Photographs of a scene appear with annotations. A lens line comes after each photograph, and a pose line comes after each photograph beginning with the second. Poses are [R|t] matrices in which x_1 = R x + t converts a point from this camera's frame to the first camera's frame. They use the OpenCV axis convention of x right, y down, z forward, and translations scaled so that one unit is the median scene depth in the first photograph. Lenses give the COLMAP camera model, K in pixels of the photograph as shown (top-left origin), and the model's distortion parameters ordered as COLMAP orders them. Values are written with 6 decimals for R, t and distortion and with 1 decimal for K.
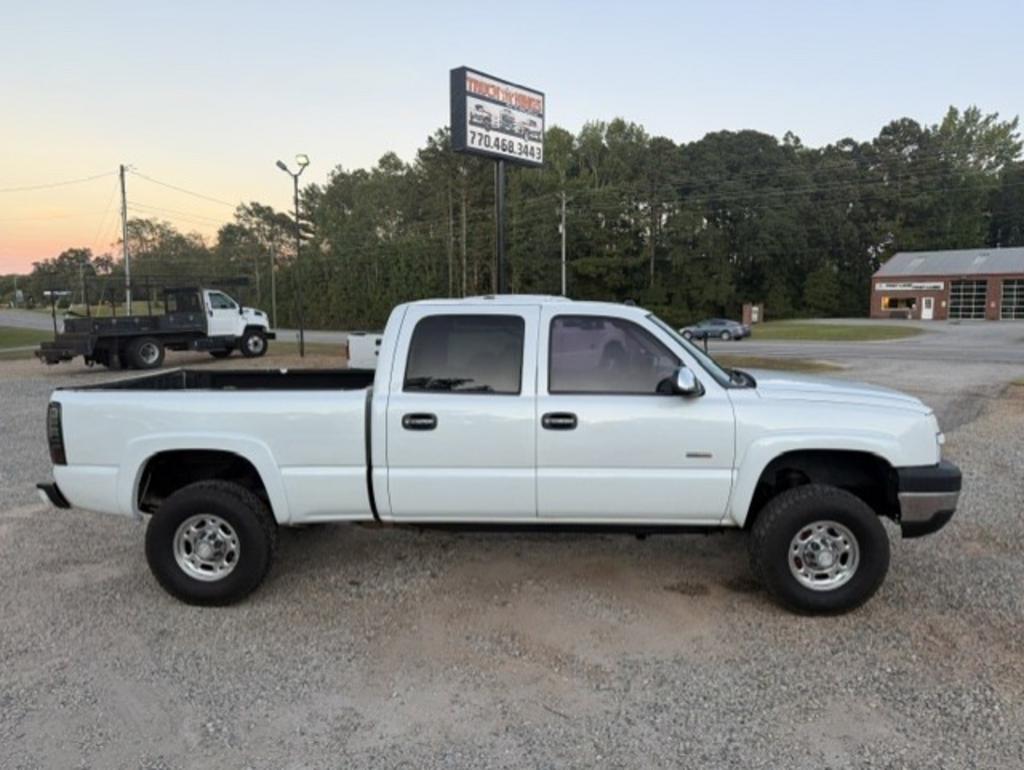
lens RADIAL K [[721.2, 0, 509.0], [0, 721.2, 388.3], [0, 0, 1]] dist [0.001284, -0.004095]
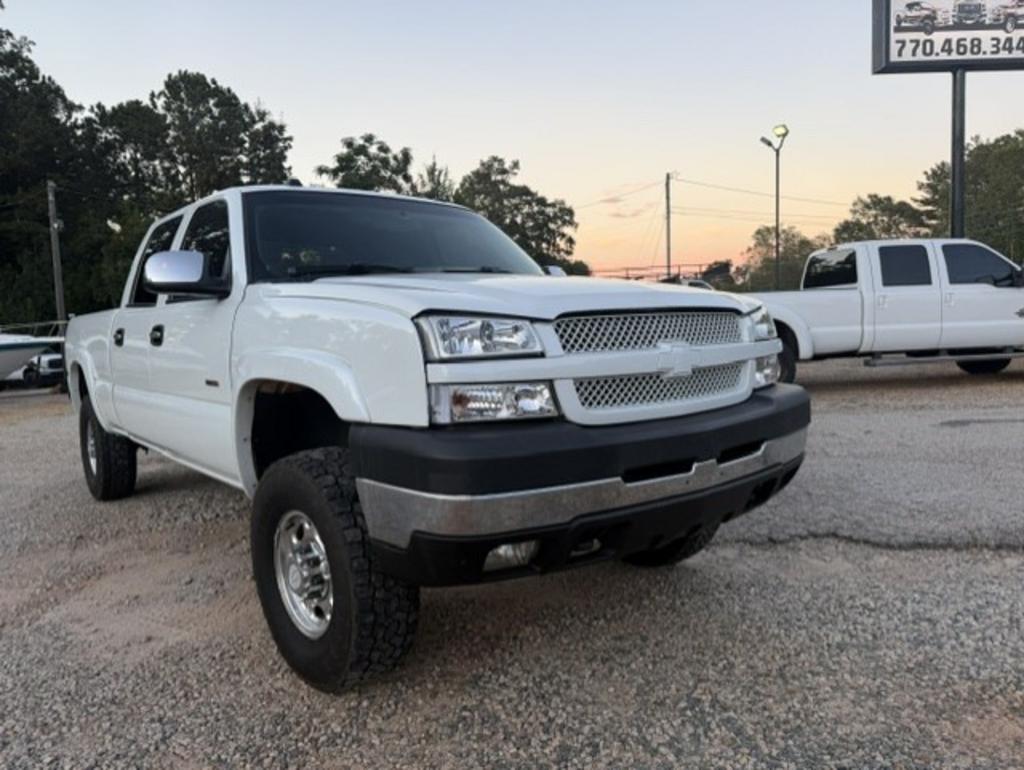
lens RADIAL K [[722.2, 0, 516.7], [0, 722.2, 386.6], [0, 0, 1]] dist [0.006326, -0.009168]
pose [[0.685287, 0.039550, -0.727198, 0.162206], [-0.044373, 0.998937, 0.012514, 0.012875], [0.726920, 0.023692, 0.686313, 0.124830]]
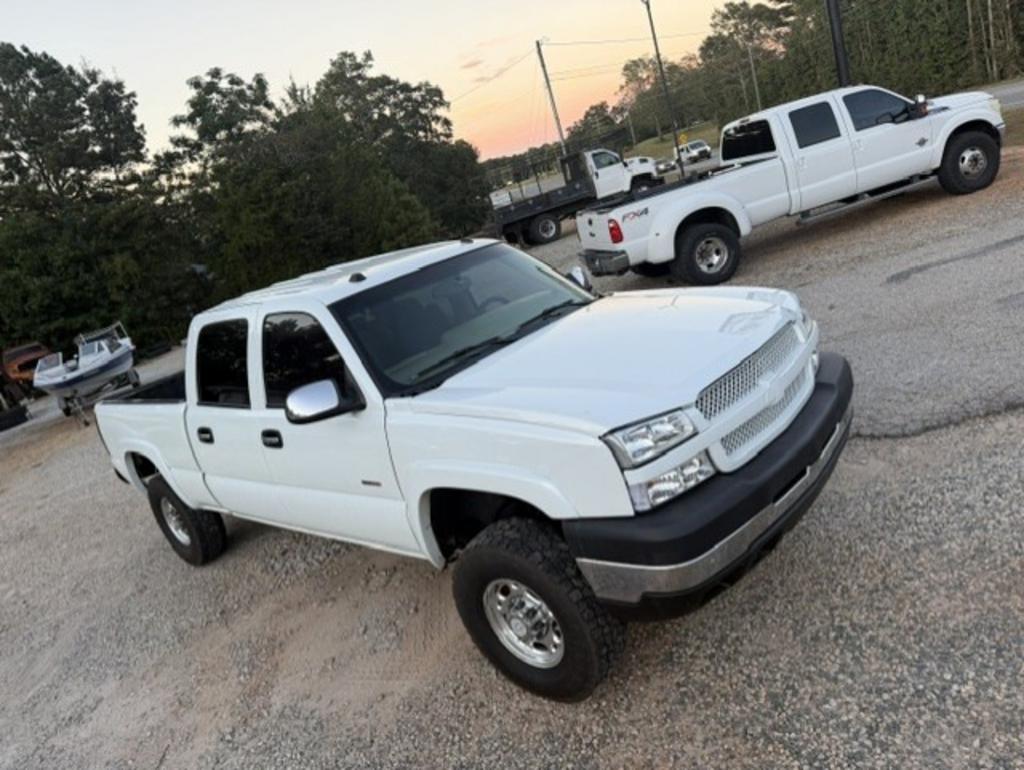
lens RADIAL K [[721.7, 0, 520.1], [0, 721.7, 380.0], [0, 0, 1]] dist [-0.000009, -0.004430]
pose [[0.758949, -0.049326, -0.649279, 0.153984], [0.208172, 0.963177, 0.170160, -0.019923], [0.616978, -0.264305, 0.741270, 0.091539]]
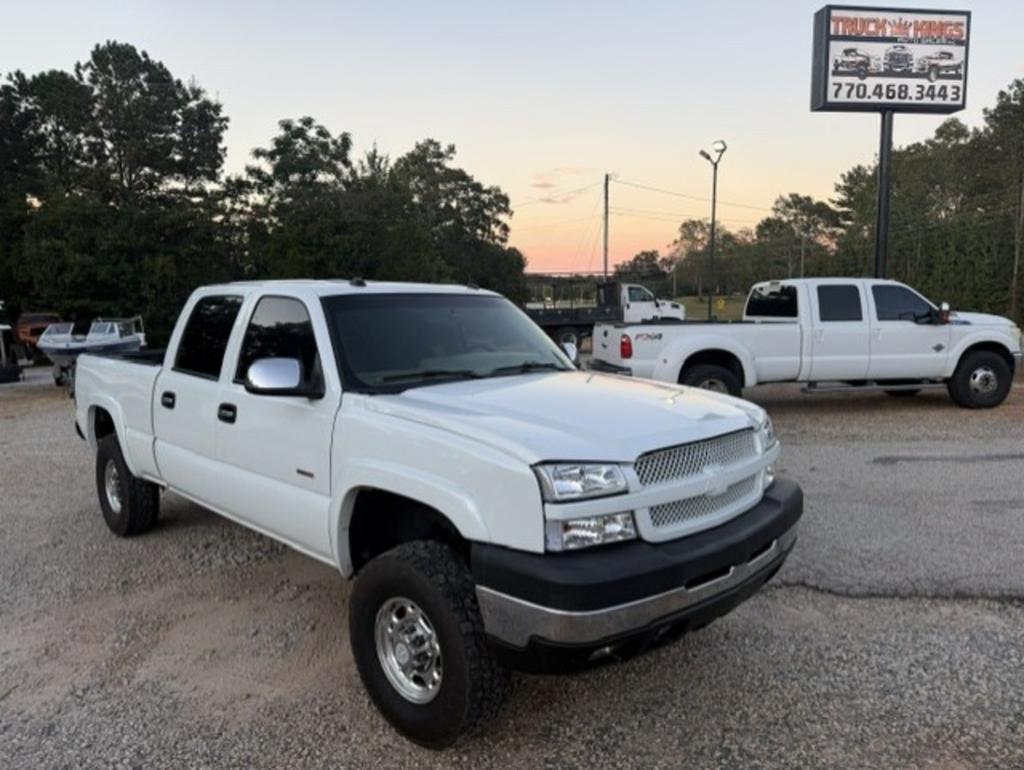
lens RADIAL K [[720.5, 0, 512.4], [0, 720.5, 387.8], [0, 0, 1]] dist [0.005636, -0.010458]
pose [[0.749441, 0.071053, -0.658247, 0.159744], [-0.065959, 0.997291, 0.032553, -0.006849], [0.658777, 0.019021, 0.752098, 0.093811]]
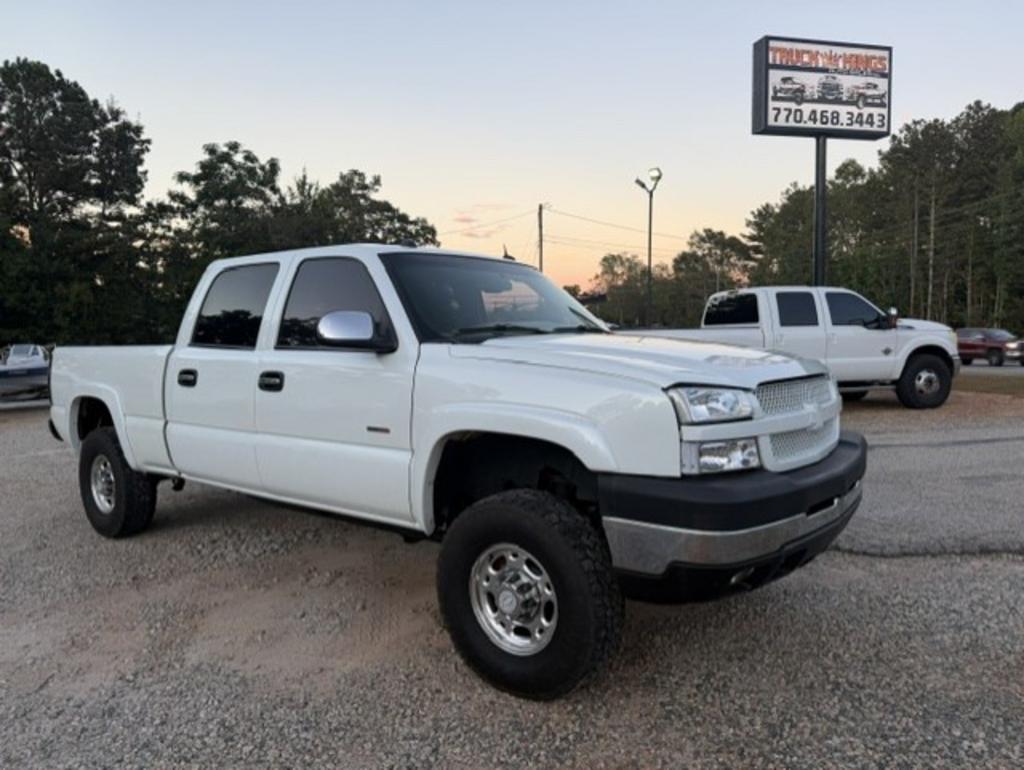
lens RADIAL K [[717.8, 0, 515.2], [0, 717.8, 392.5], [0, 0, 1]] dist [0.028908, -0.044700]
pose [[0.817003, 0.033166, -0.575679, 0.136974], [-0.049352, 0.998703, -0.012503, 0.009581], [0.574518, 0.038626, 0.817580, 0.078864]]
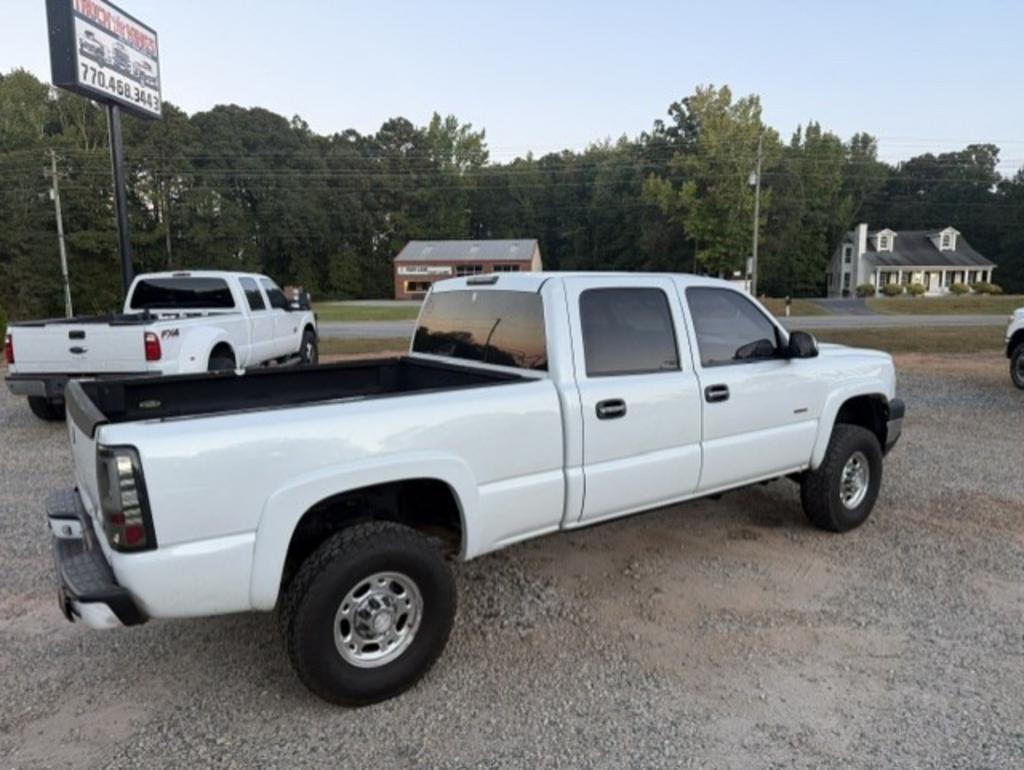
lens RADIAL K [[722.2, 0, 516.7], [0, 722.2, 386.6], [0, 0, 1]] dist [0.006326, -0.009168]
pose [[0.787041, -0.088288, 0.610550, -0.127895], [0.074883, 0.996060, 0.047505, -0.005442], [-0.612339, 0.008331, 0.790551, 0.061904]]
